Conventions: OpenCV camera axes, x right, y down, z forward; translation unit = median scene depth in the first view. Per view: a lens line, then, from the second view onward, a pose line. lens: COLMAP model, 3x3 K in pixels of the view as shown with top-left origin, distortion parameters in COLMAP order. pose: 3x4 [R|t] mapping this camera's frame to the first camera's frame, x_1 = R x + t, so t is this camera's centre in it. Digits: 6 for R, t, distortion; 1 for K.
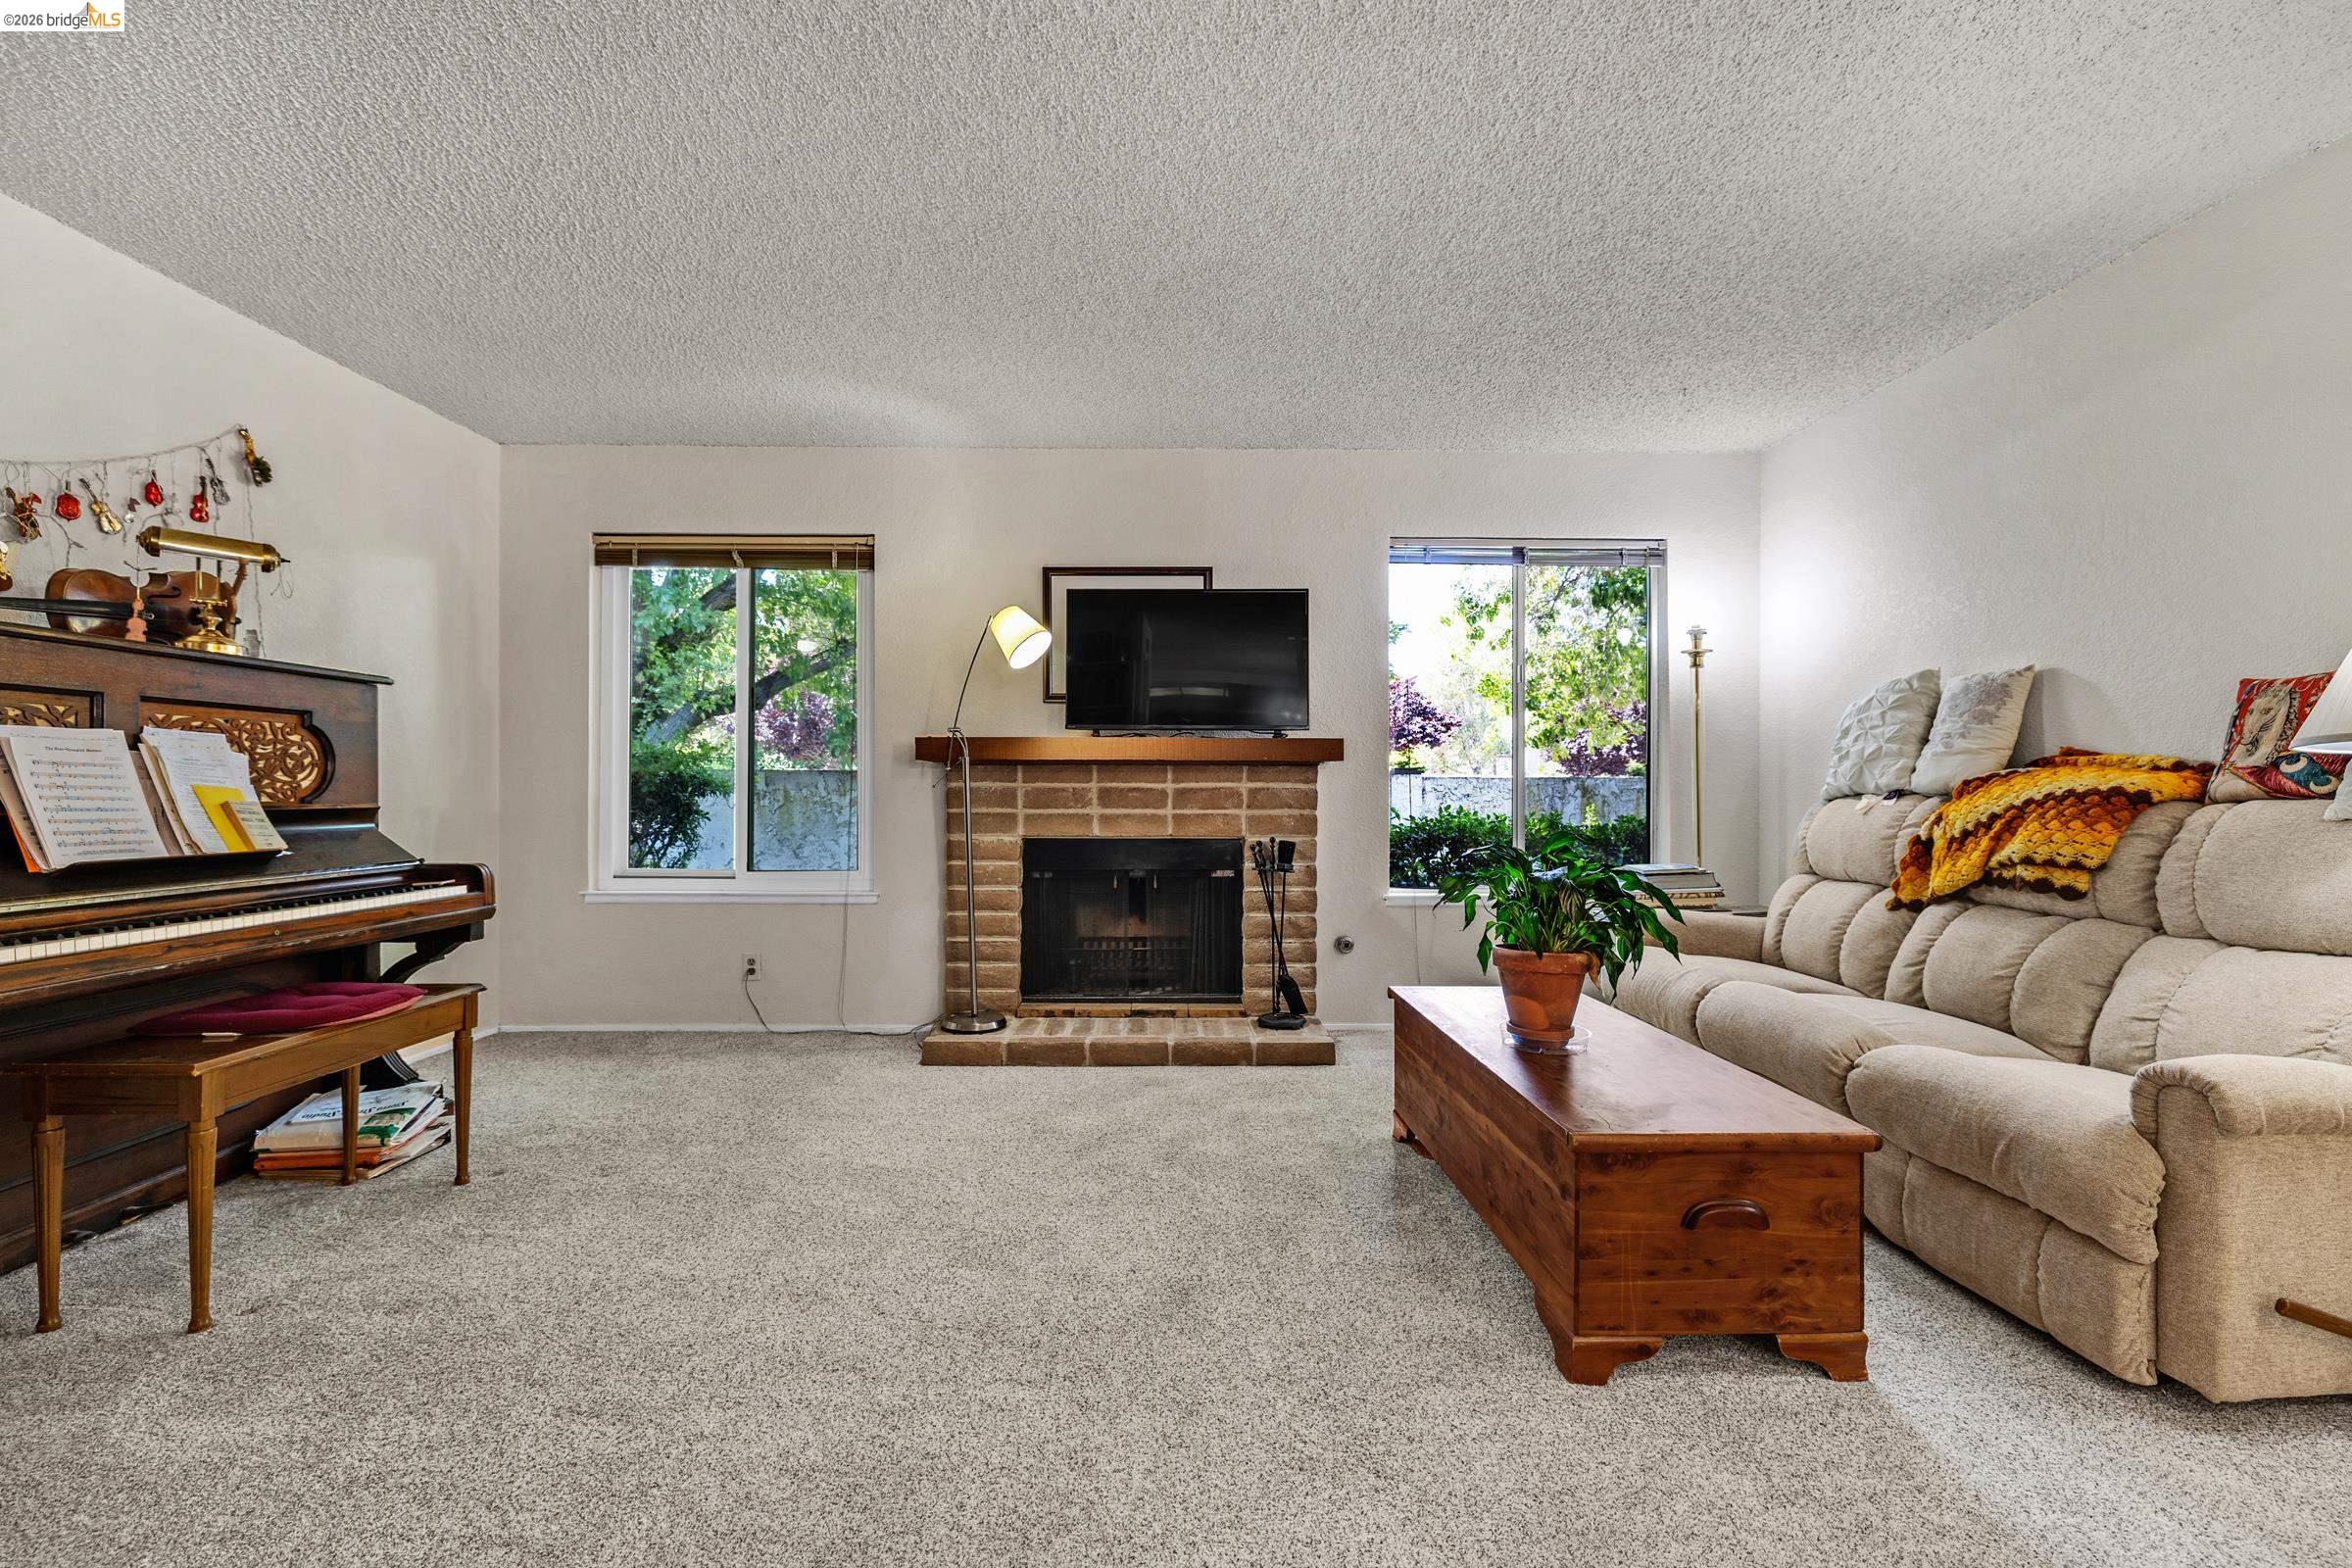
lens RADIAL K [[981.0, 0, 1171.9], [0, 981.0, 784.7], [0, 0, 1]] dist [-0.002035, -0.000036]
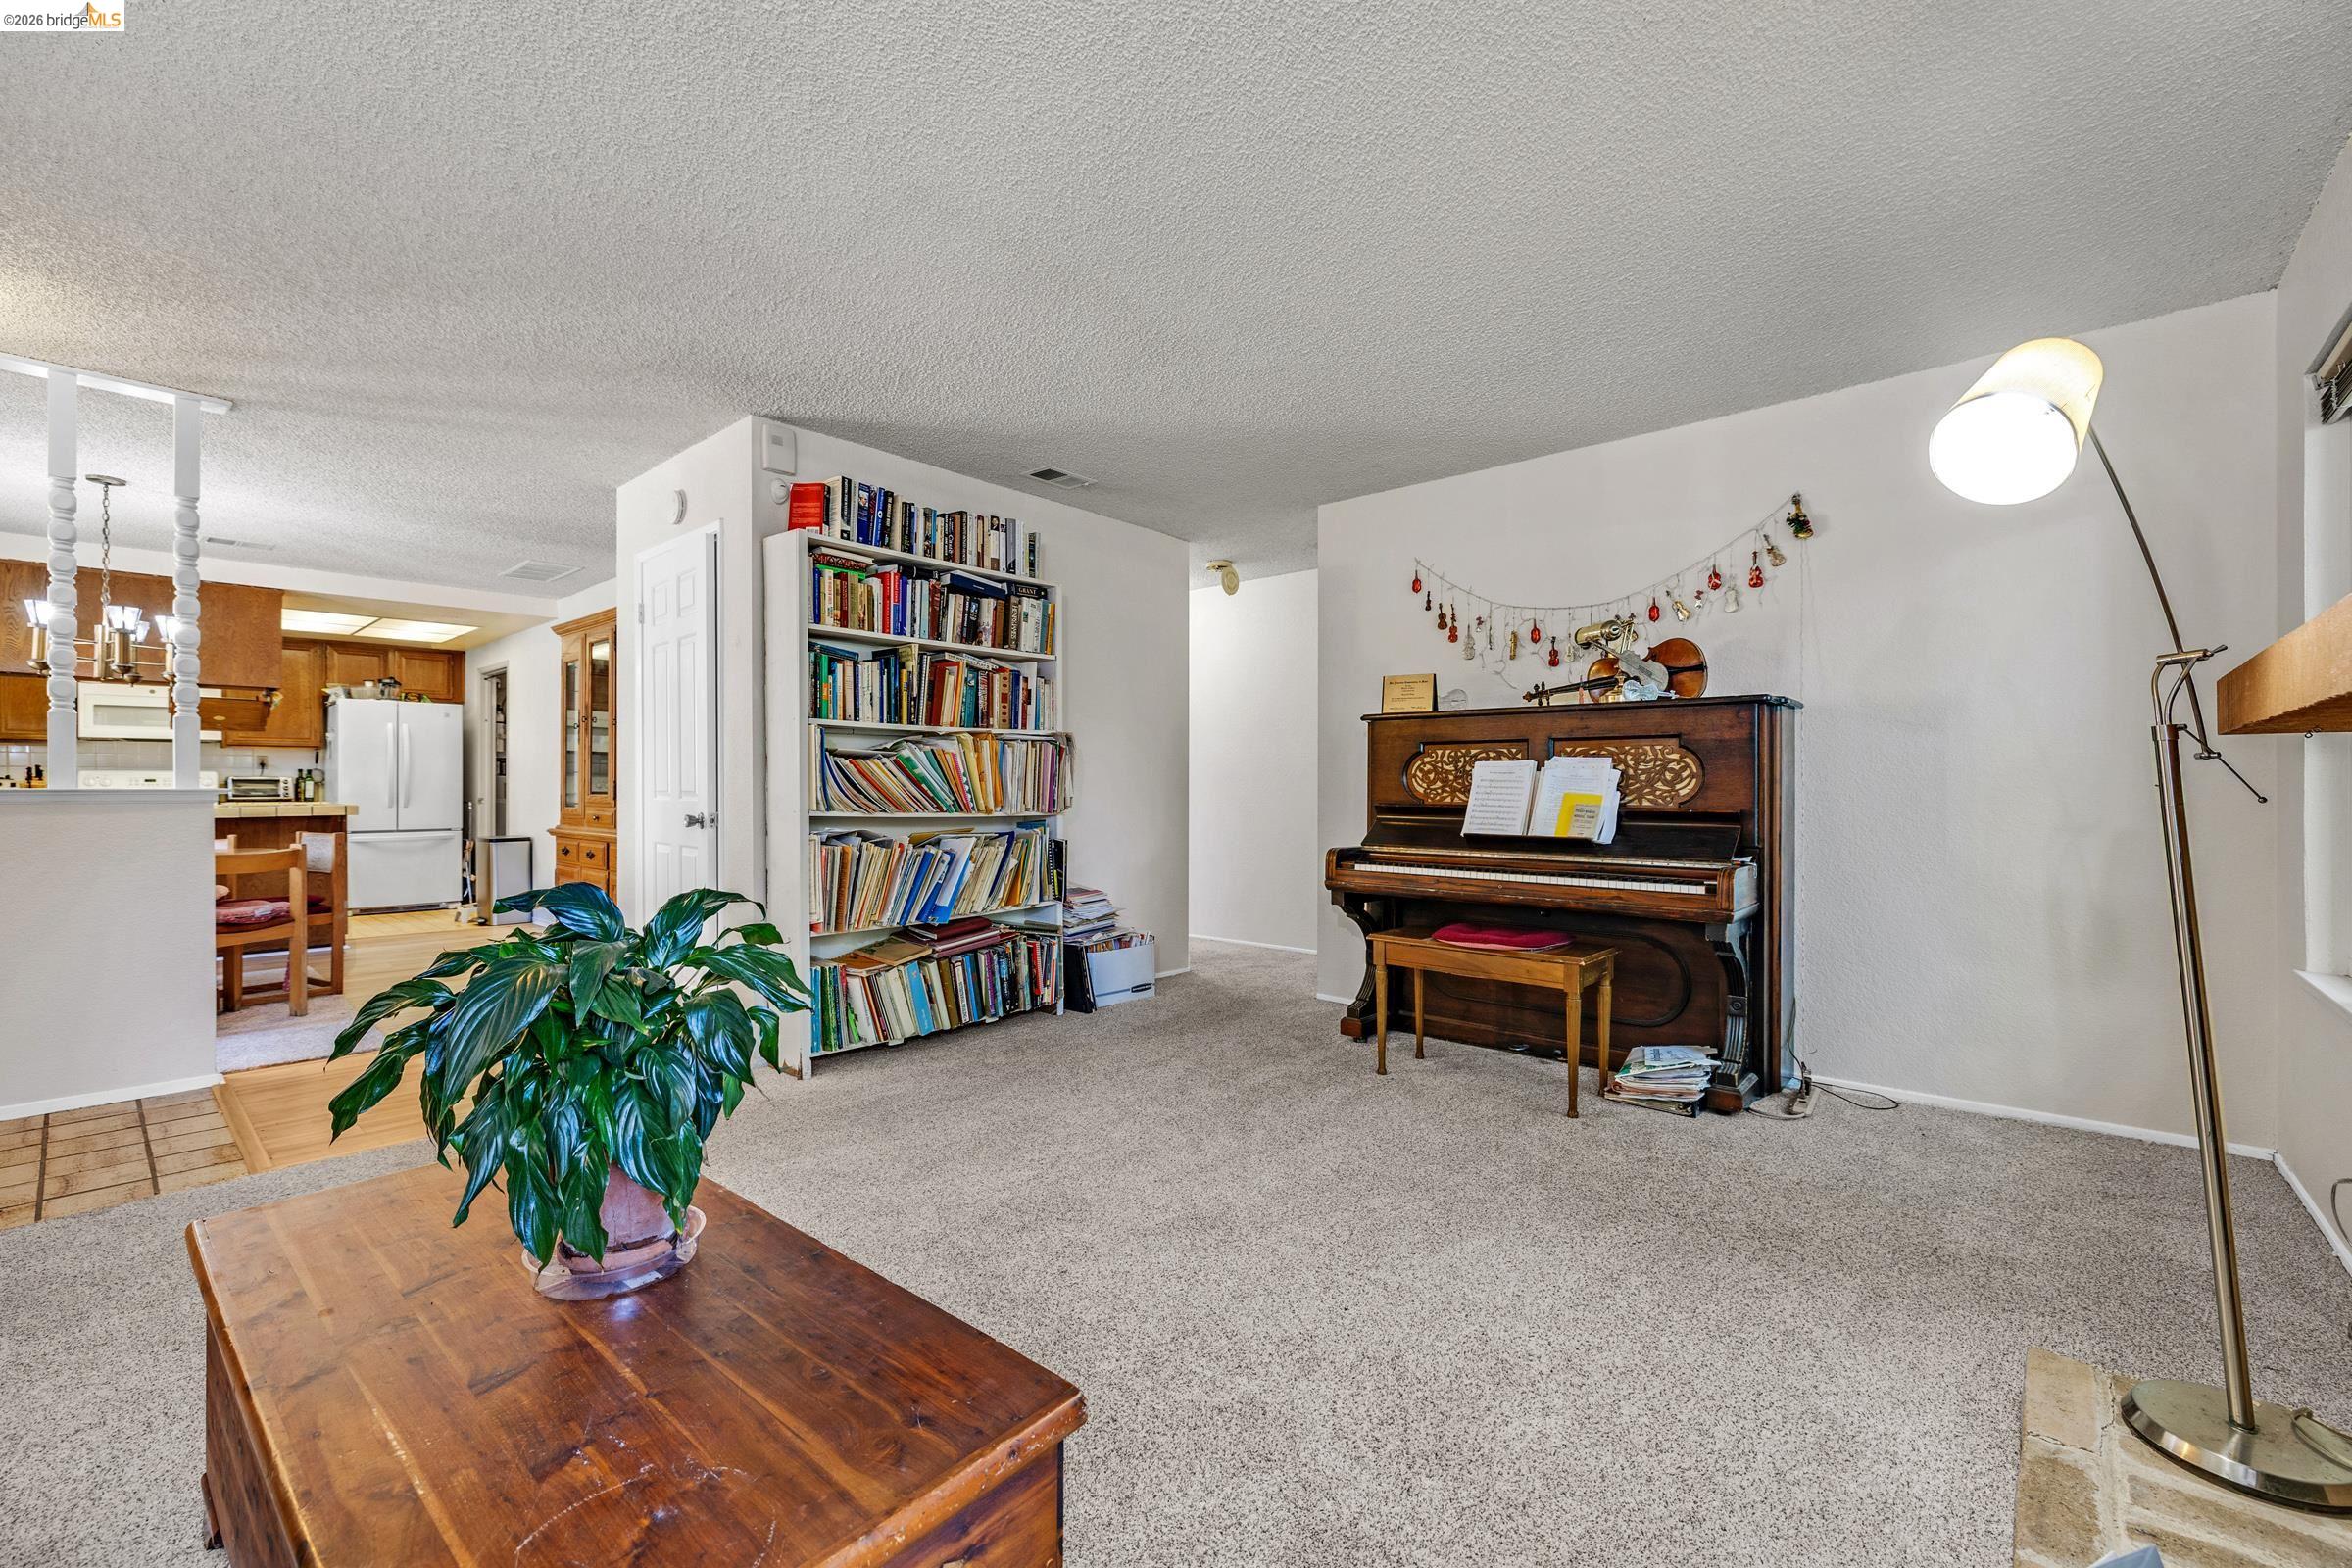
lens RADIAL K [[981.0, 0, 1171.0], [0, 981.0, 781.3], [0, 0, 1]] dist [-0.002035, -0.000036]
pose [[-0.672179, -0.006375, -0.740362, 0.340684], [-0.000762, 0.999968, -0.007918, -0.002943], [0.740389, -0.004758, -0.672162, 0.936786]]
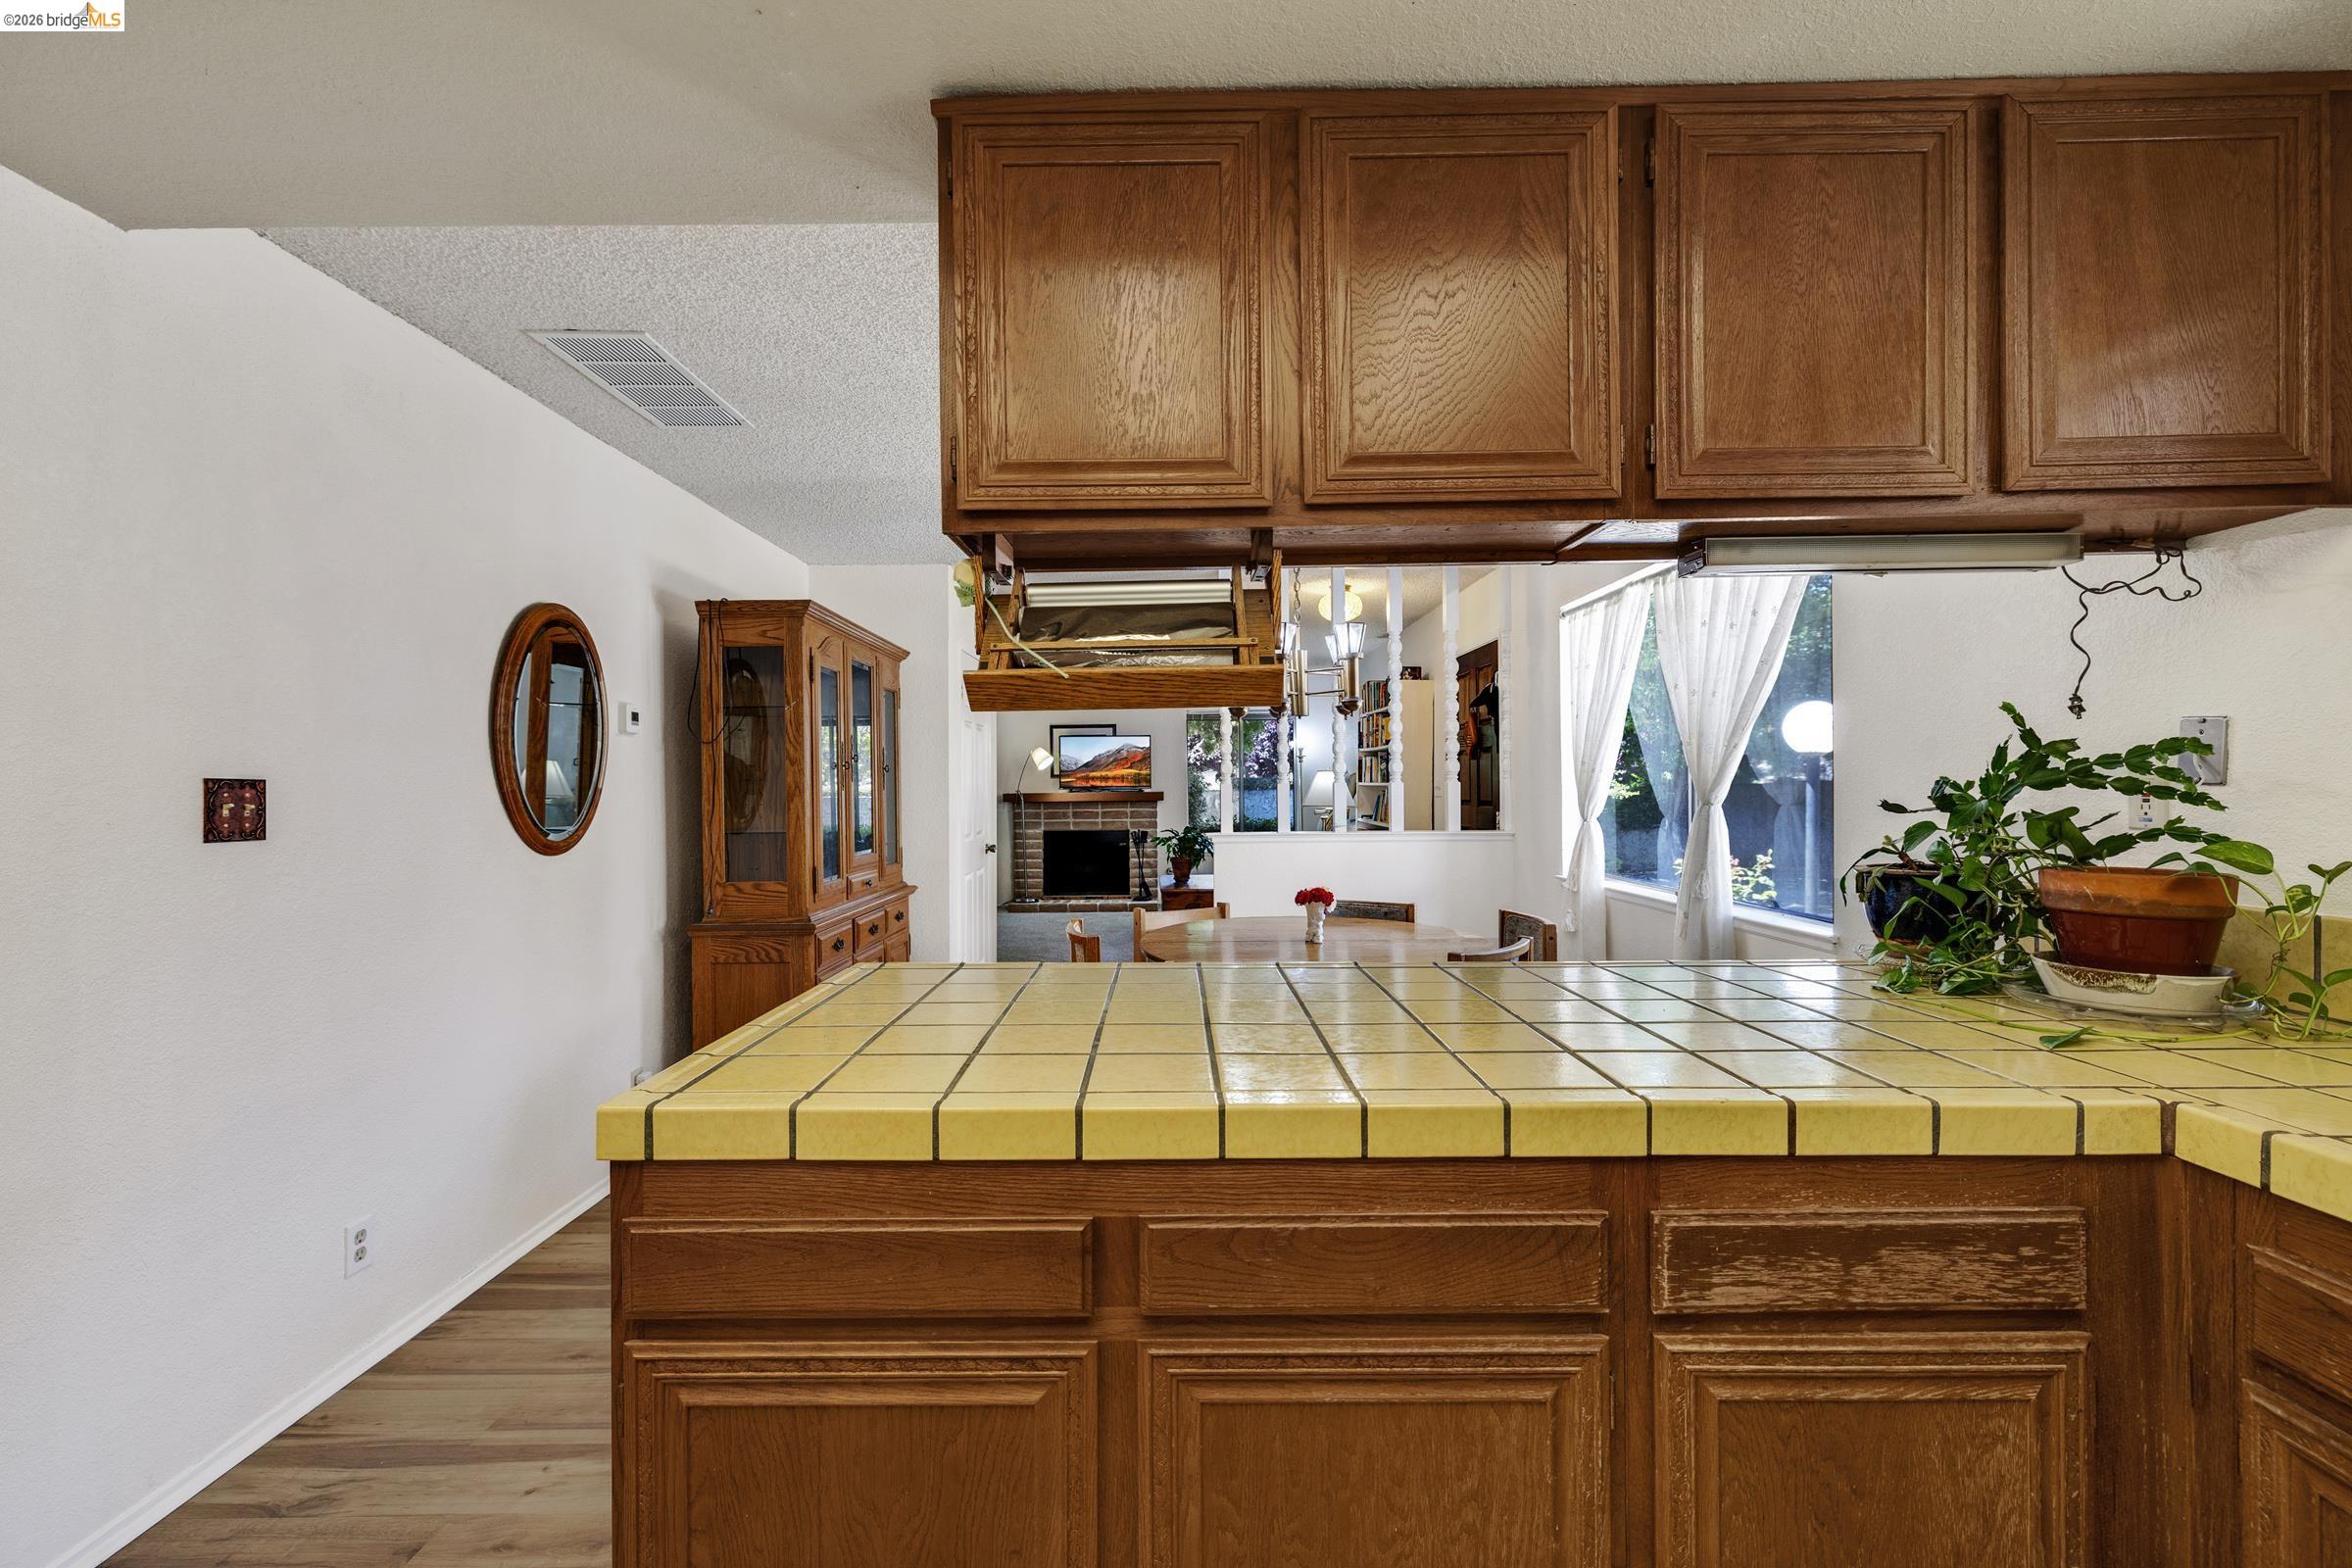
lens RADIAL K [[981.0, 0, 1173.1], [0, 981.0, 786.1], [0, 0, 1]] dist [-0.002035, -0.000036]
pose [[0.999883, -0.011186, -0.010430, 0.225268], [0.011213, 0.999934, 0.002521, -0.068999], [0.010402, -0.002637, 0.999942, -1.635569]]
